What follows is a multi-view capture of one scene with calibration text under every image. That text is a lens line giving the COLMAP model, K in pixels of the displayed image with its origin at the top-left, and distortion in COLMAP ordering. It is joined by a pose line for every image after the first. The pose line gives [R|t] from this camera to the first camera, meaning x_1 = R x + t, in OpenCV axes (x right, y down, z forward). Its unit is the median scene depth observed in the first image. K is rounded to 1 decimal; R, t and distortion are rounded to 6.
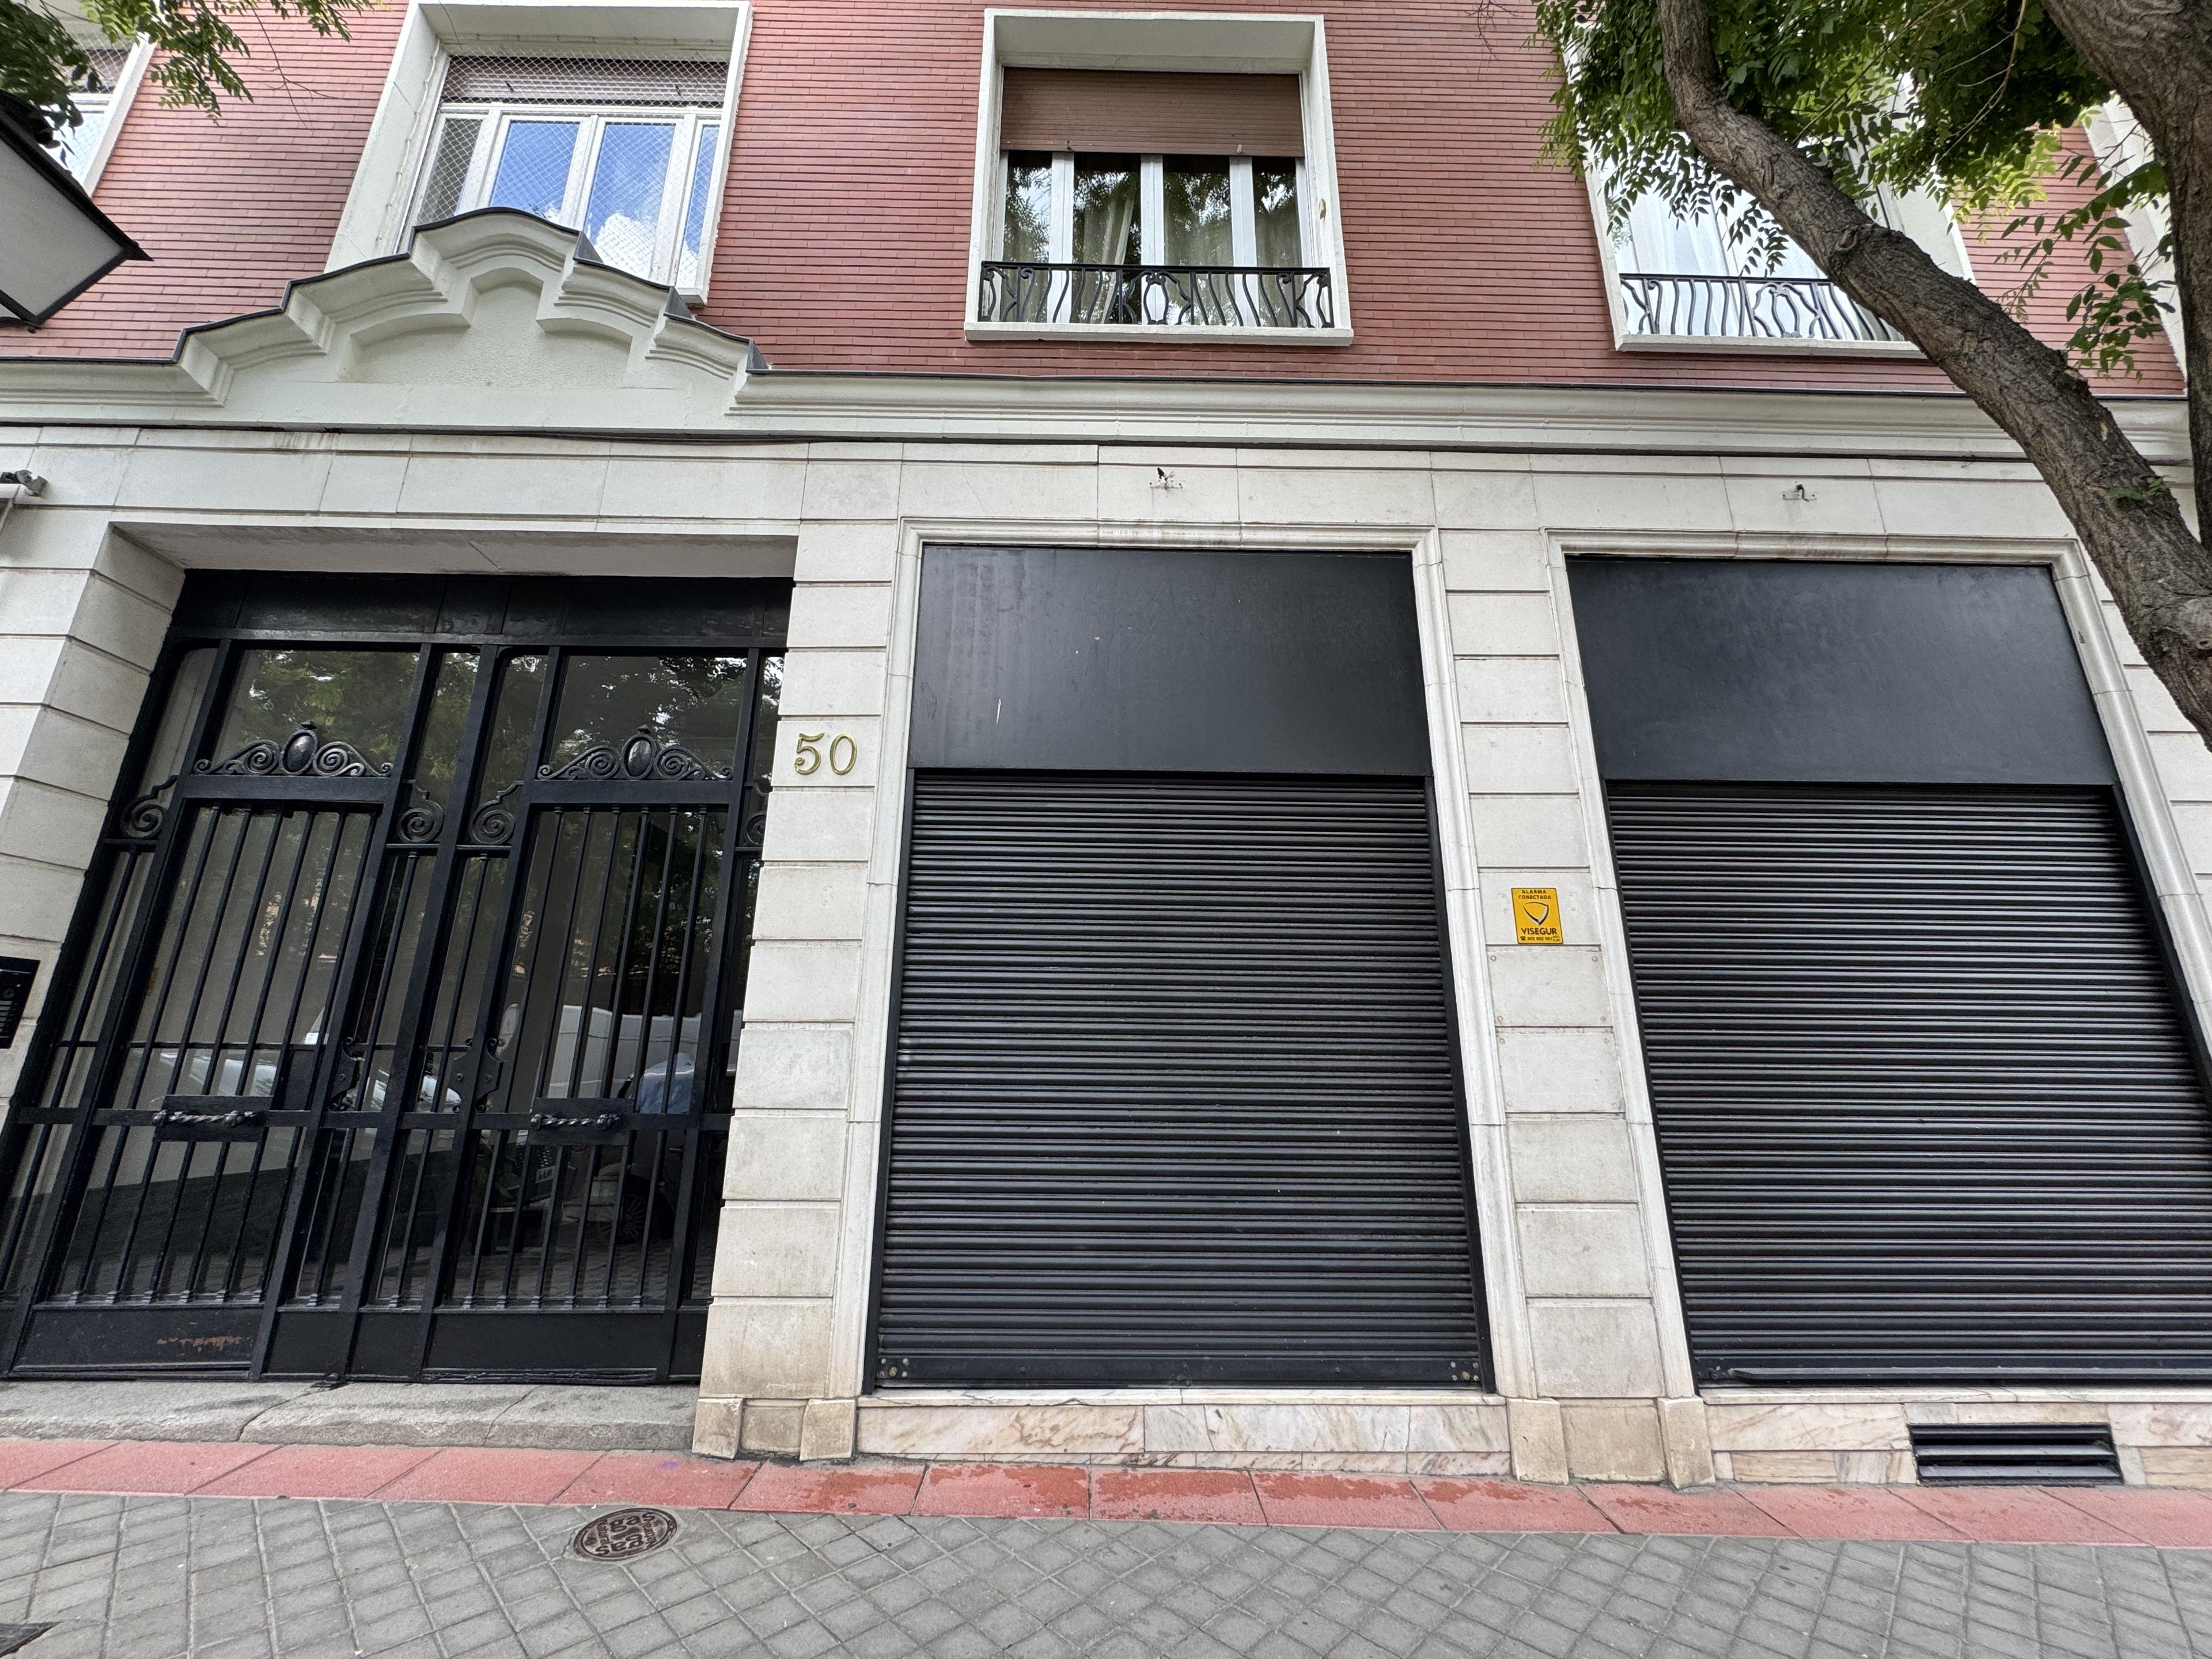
lens RADIAL K [[880.6, 0, 1104.8], [0, 880.6, 827.1], [0, 0, 1]] dist [-0.002457, 0.000221]
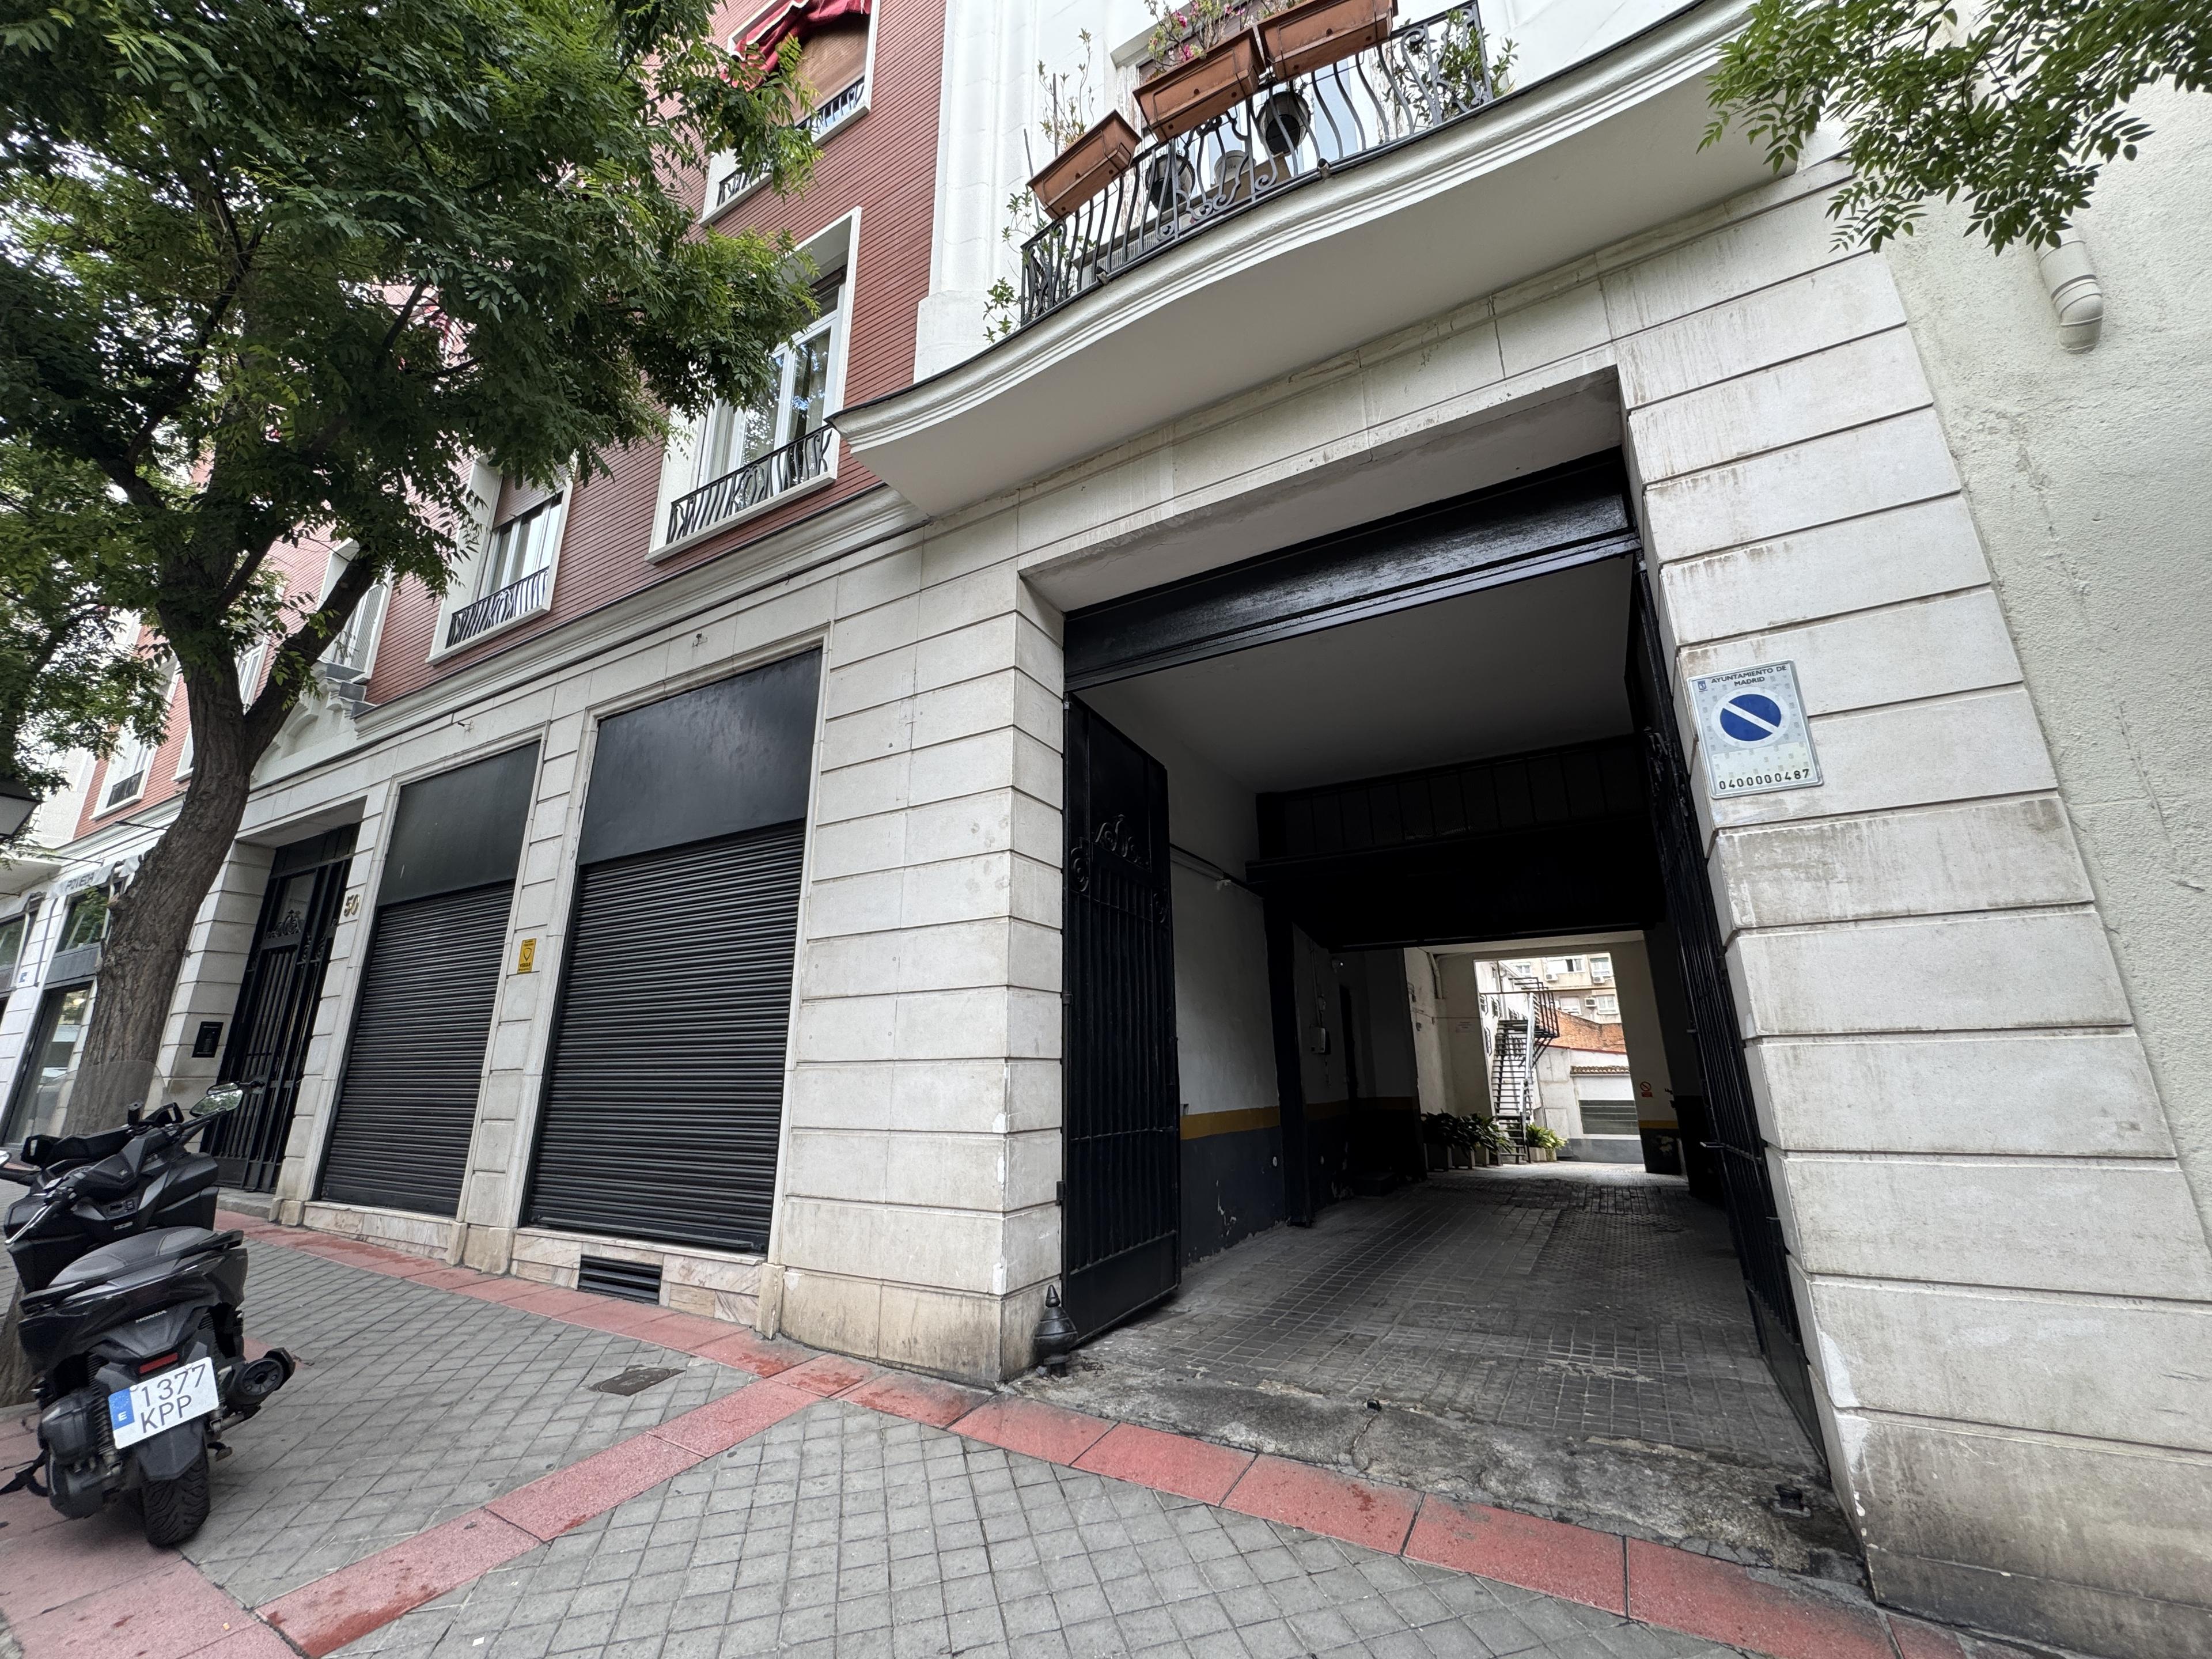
lens RADIAL K [[880.6, 0, 1104.8], [0, 880.6, 827.1], [0, 0, 1]] dist [-0.002457, 0.000221]
pose [[0.859390, -0.154872, -0.487302, 2.658597], [0.152969, 0.987251, -0.043992, 0.115246], [0.487902, -0.036736, 0.872125, 0.076199]]
